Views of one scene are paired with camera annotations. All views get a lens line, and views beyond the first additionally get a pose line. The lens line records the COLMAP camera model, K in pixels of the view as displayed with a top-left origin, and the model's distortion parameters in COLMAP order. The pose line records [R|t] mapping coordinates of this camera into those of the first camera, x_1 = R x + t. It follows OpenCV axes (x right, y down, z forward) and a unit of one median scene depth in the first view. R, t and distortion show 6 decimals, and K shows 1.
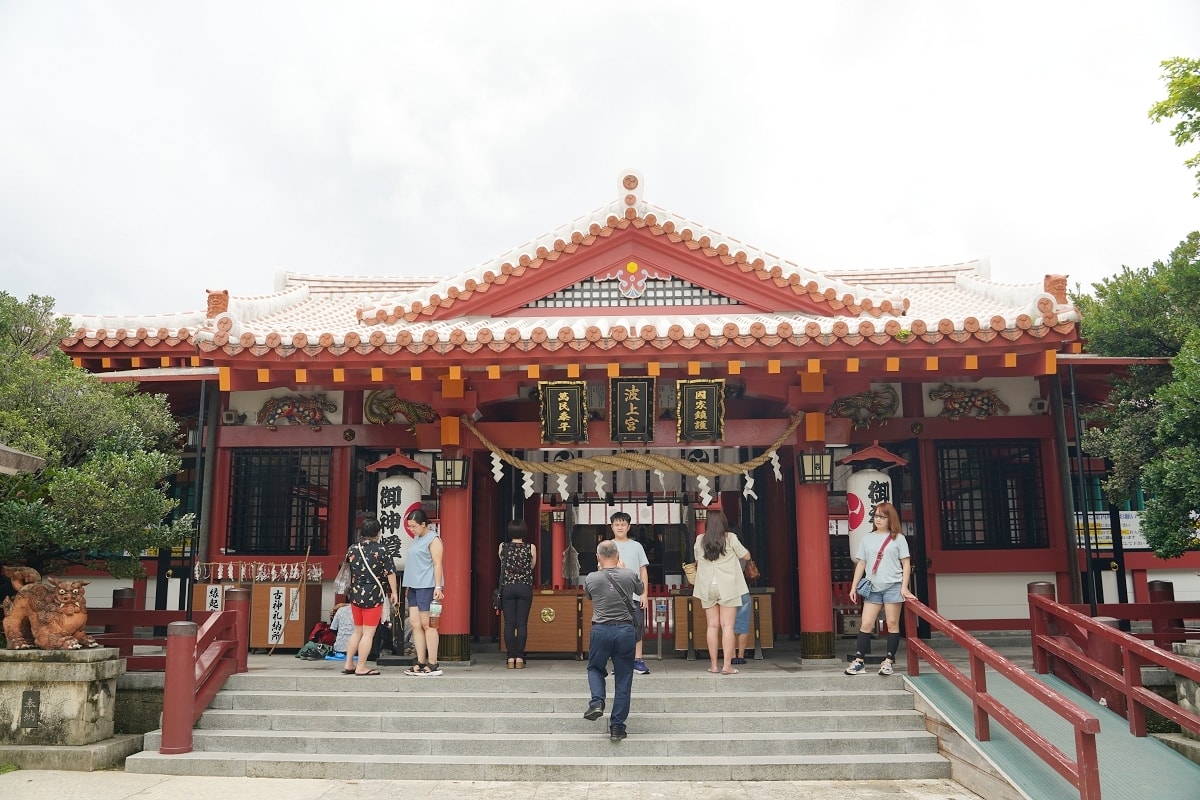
lens RADIAL K [[1007.5, 0, 600.0], [0, 1007.5, 400.0], [0, 0, 1]] dist [-0.009844, -0.075339]
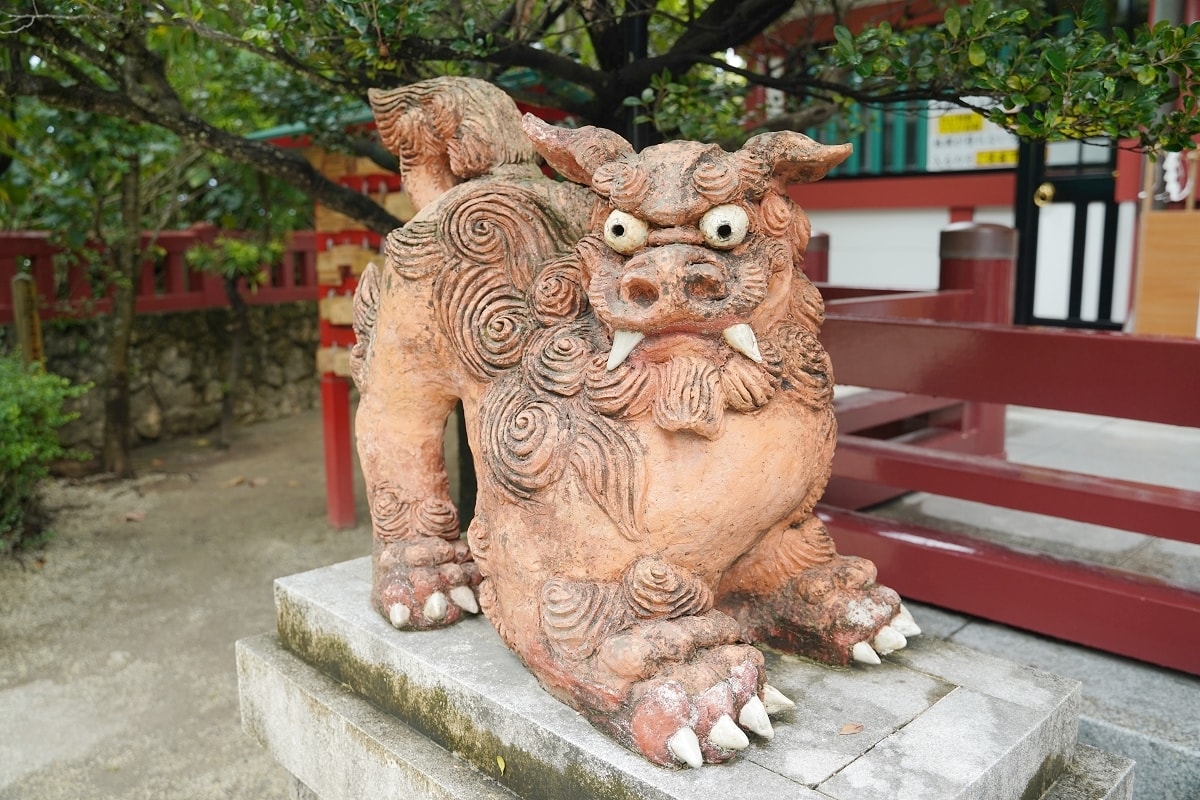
lens RADIAL K [[1007.5, 0, 600.0], [0, 1007.5, 400.0], [0, 0, 1]] dist [-0.009844, -0.075339]
pose [[0.734174, 0.105695, -0.670684, -0.462350], [0.132963, 0.946301, 0.294679, 0.176692], [0.665815, -0.305522, 0.680696, 0.915335]]
